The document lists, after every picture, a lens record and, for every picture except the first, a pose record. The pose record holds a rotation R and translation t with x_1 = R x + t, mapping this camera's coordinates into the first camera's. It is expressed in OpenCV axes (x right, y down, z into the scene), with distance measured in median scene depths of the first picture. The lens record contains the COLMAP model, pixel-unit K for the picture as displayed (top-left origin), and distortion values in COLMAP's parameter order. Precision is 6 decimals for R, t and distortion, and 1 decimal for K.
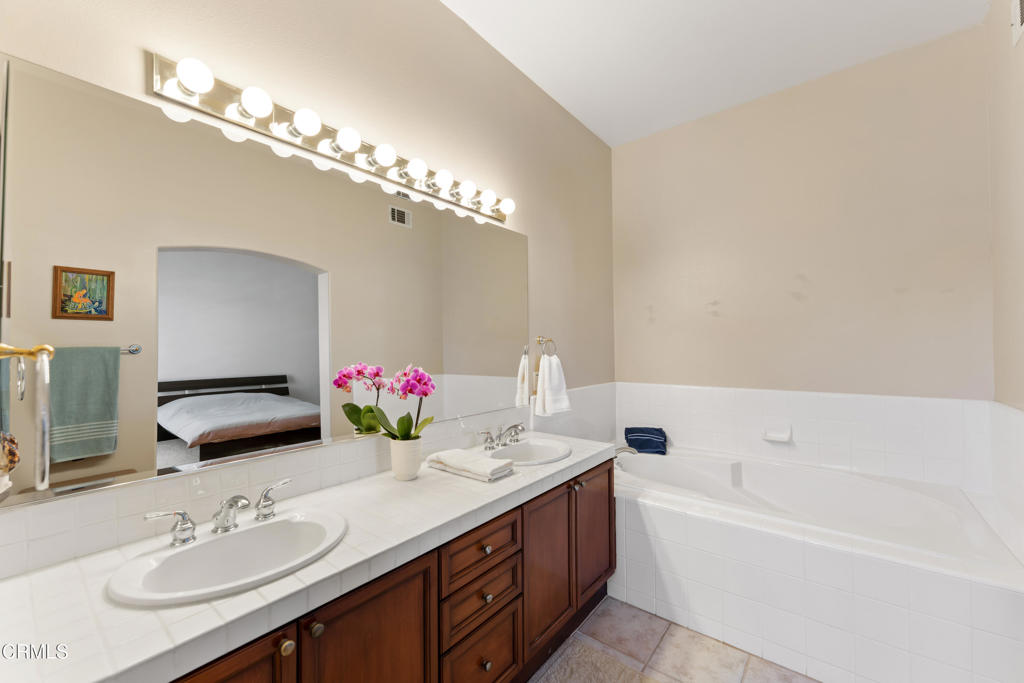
lens RADIAL K [[411.2, 0, 502.4], [0, 411.2, 337.8], [0, 0, 1]] dist [0.000642, -0.000431]
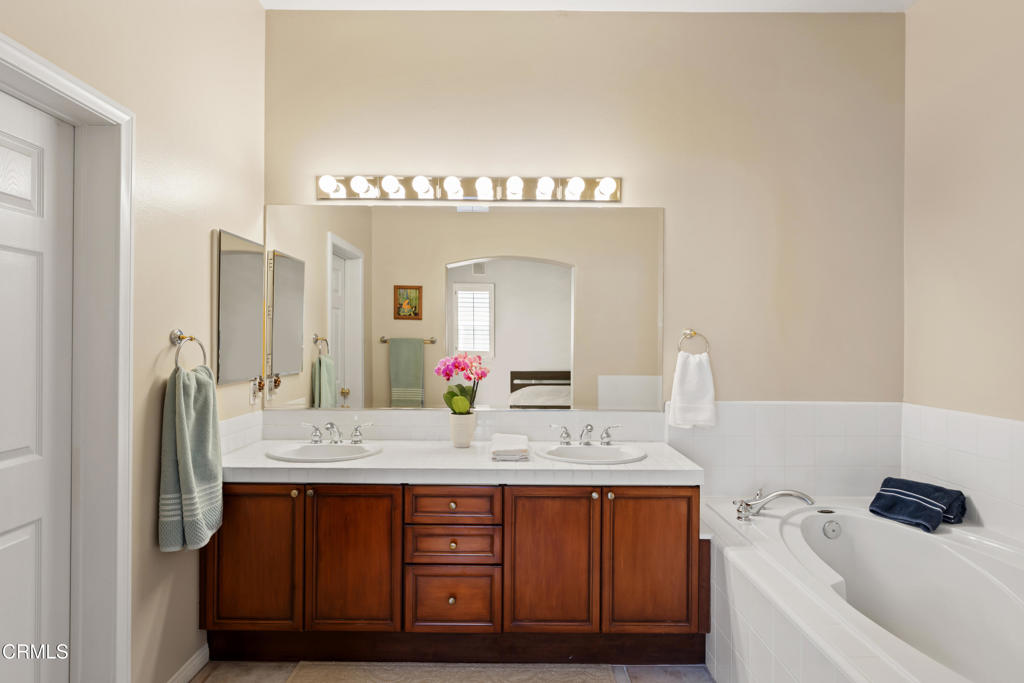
lens RADIAL K [[514.6, 0, 505.9], [0, 514.6, 337.1], [0, 0, 1]] dist [-0.003508, -0.000613]
pose [[0.638373, 0.005880, -0.769705, 0.652298], [-0.004294, 0.999982, 0.004078, 0.009484], [0.769715, 0.000702, 0.638387, 0.086545]]
